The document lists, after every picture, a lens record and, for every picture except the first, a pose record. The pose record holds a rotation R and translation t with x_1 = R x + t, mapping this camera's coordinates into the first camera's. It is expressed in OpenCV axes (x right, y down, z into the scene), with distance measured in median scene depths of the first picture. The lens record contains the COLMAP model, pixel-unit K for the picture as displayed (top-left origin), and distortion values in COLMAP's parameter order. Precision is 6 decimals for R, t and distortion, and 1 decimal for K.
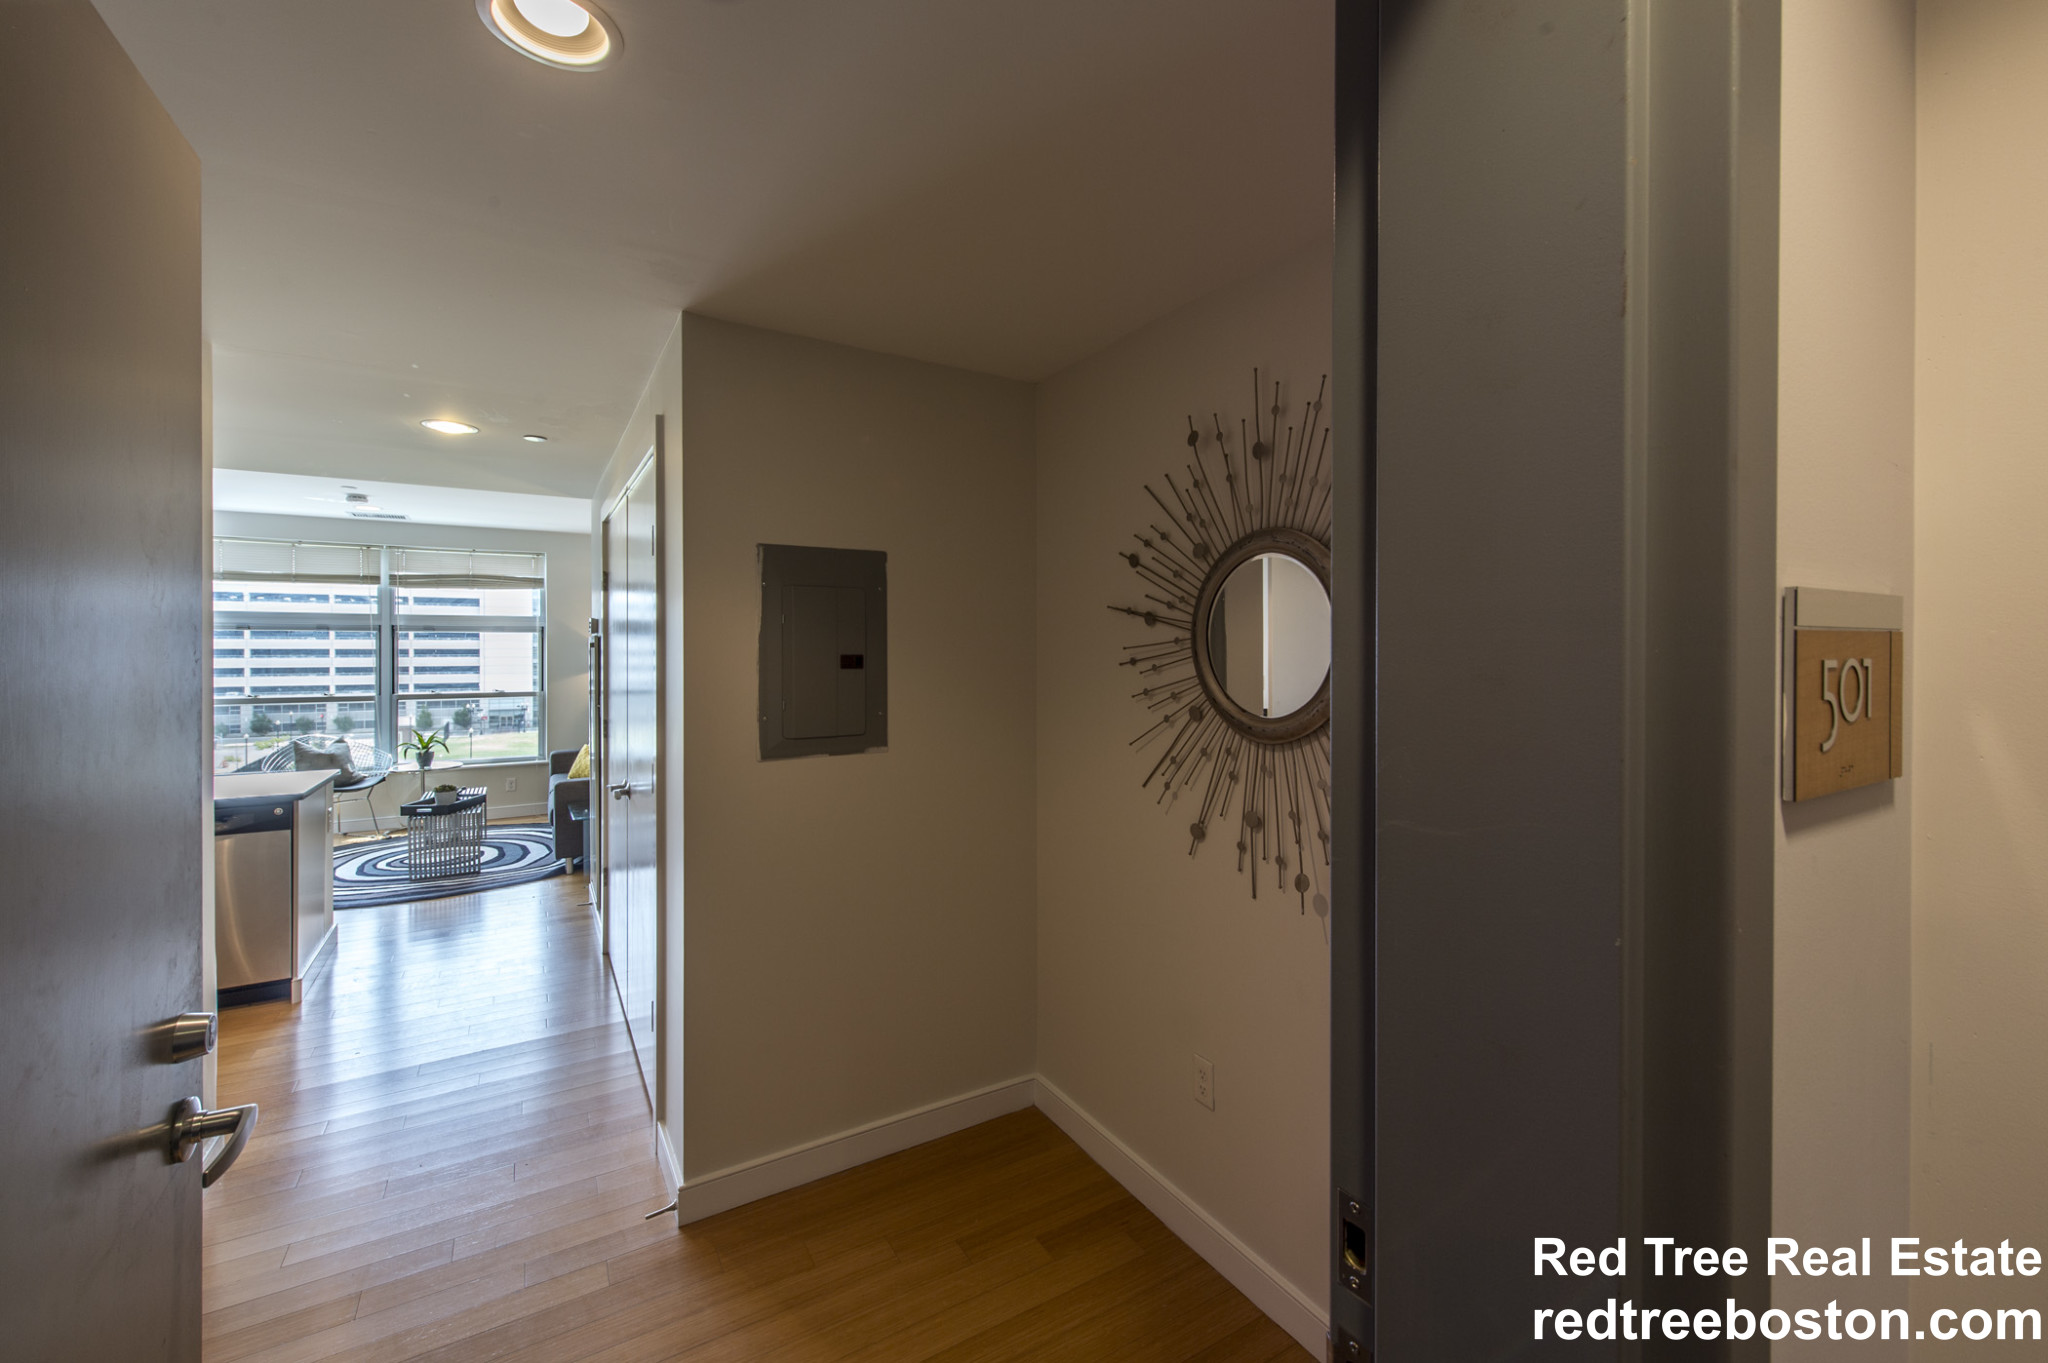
lens RADIAL K [[831.7, 0, 1022.3], [0, 831.7, 655.1], [0, 0, 1]] dist [-0.000128, 0.000038]
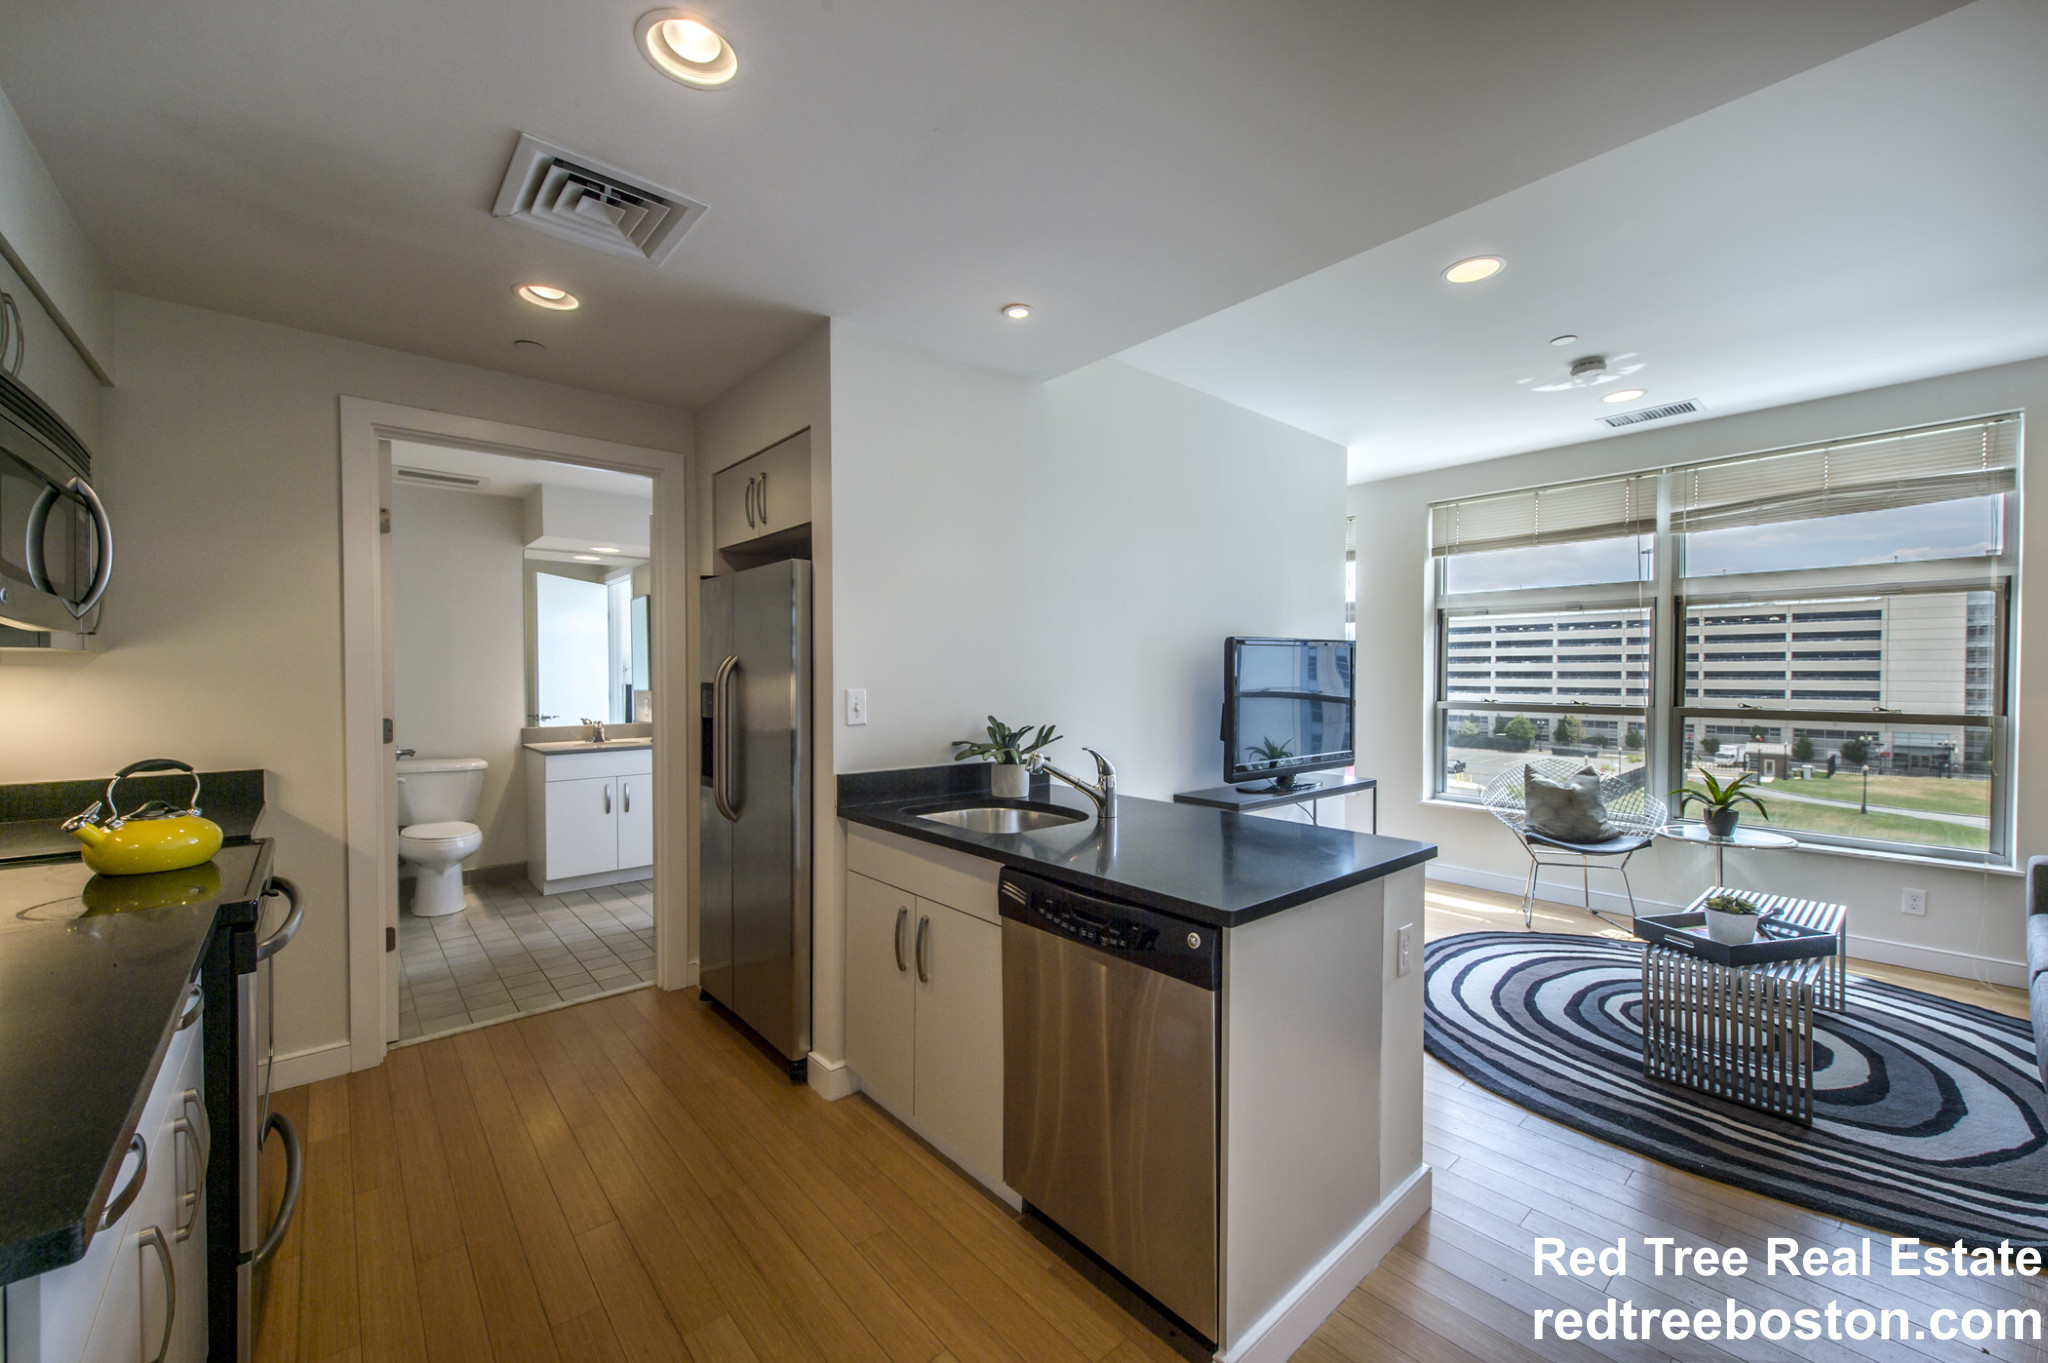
lens RADIAL K [[798.2, 0, 1024.0], [0, 798.2, 681.5], [0, 0, 1]] dist [0.000789, 0.000232]
pose [[0.171088, 0.012003, -0.985183, -0.253696], [-0.007863, 0.999911, 0.010817, 0.025607], [0.985224, 0.005896, 0.171167, 0.420789]]
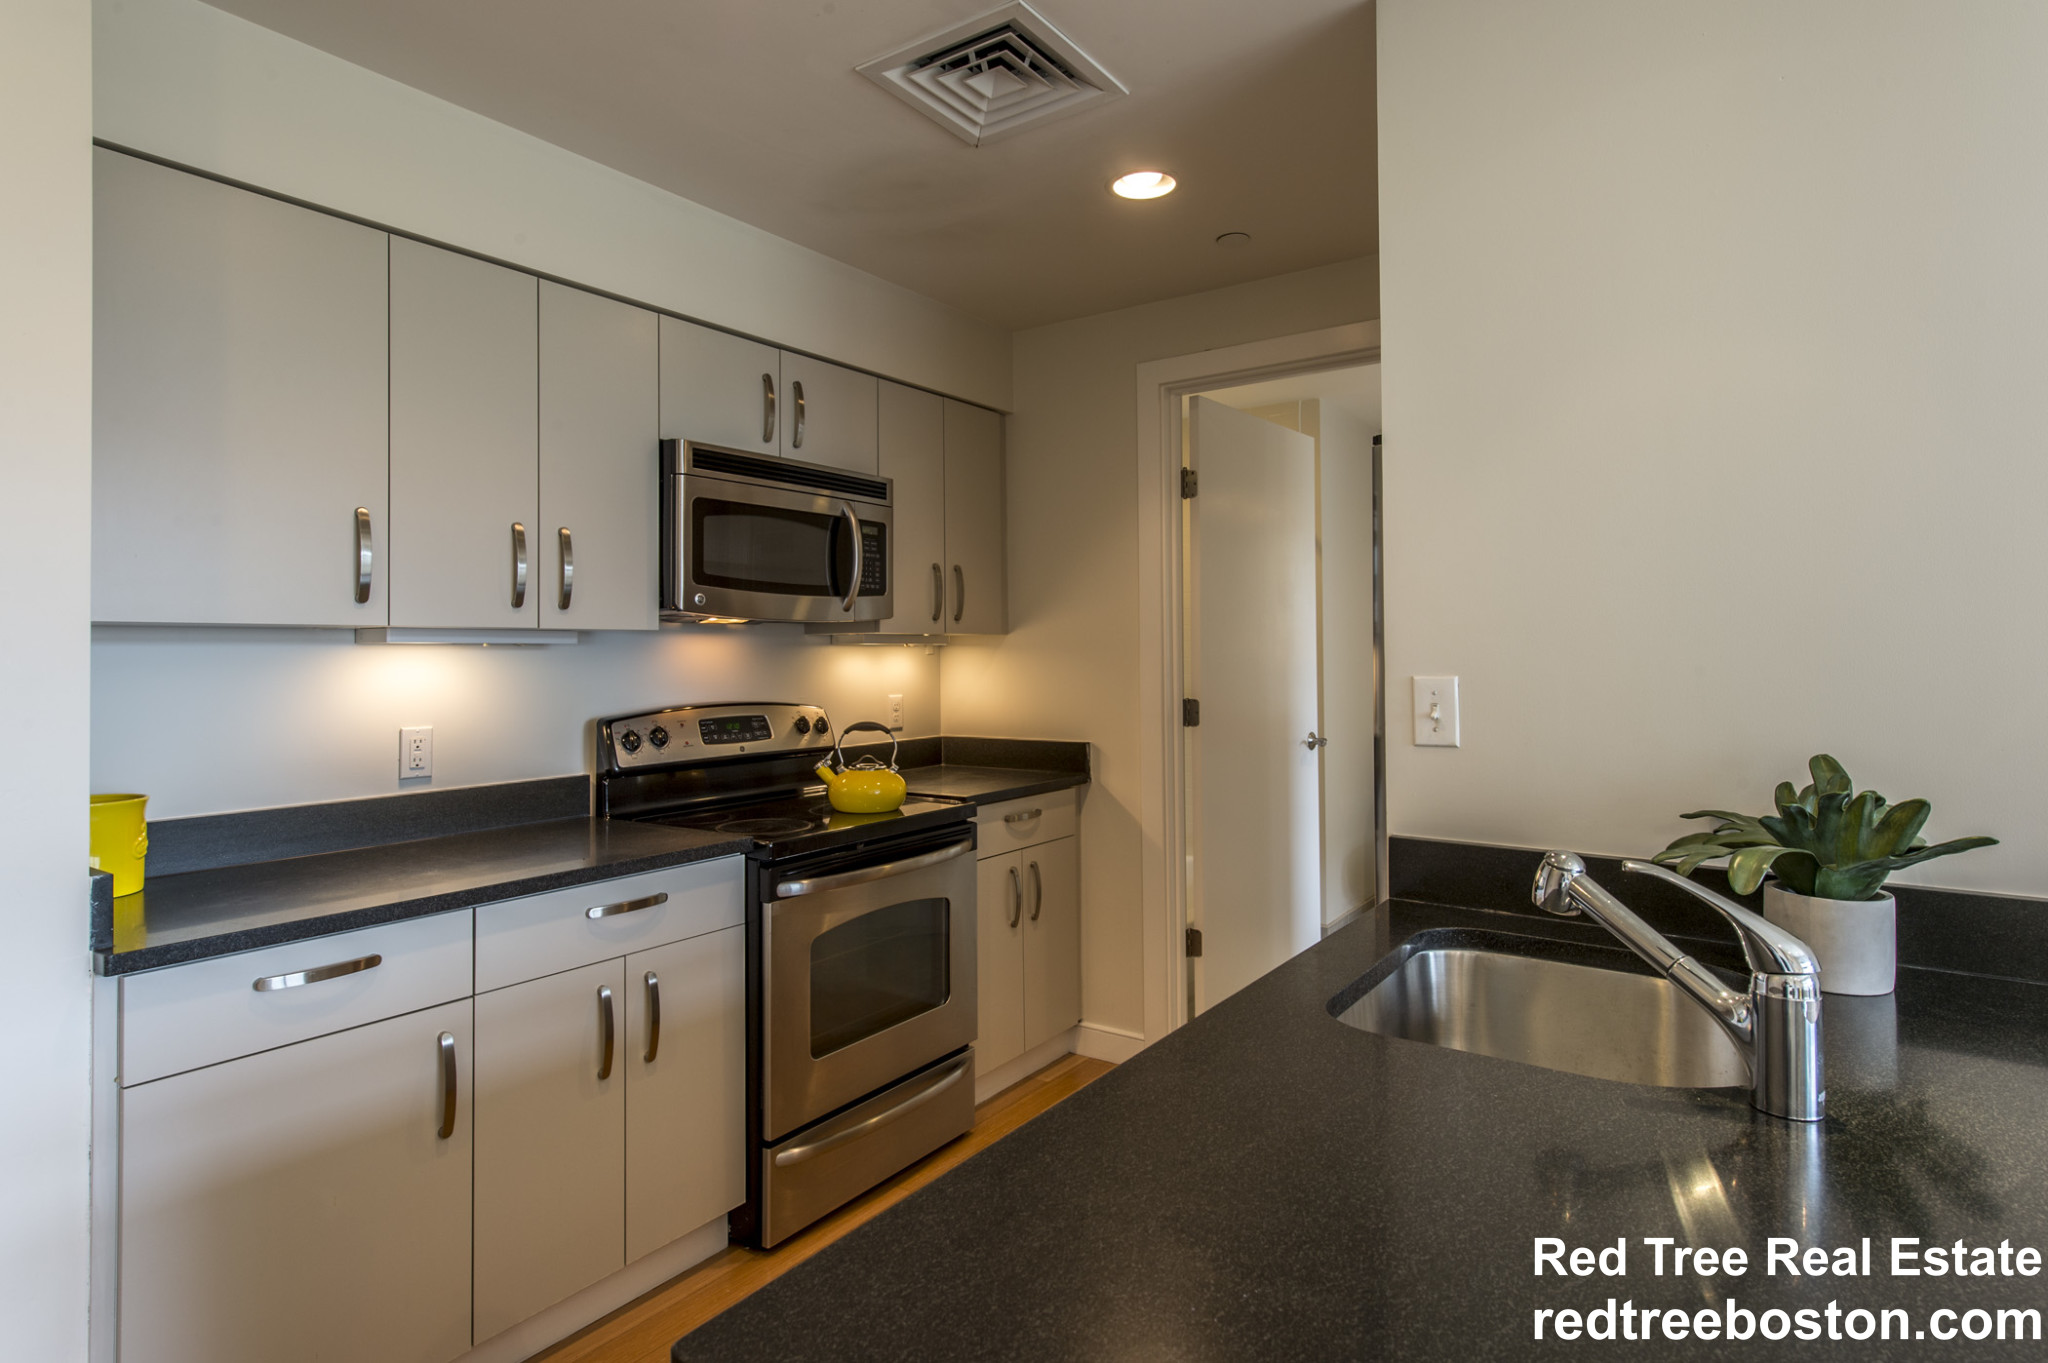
lens RADIAL K [[1081.9, 0, 1024.0], [0, 1081.9, 681.5], [0, 0, 1]] dist [-0.000455, -0.000074]
pose [[-0.918256, 0.022429, -0.395351, -0.456657], [0.009334, 0.999343, 0.035015, 0.024451], [0.395877, 0.028462, -0.917862, 0.626023]]
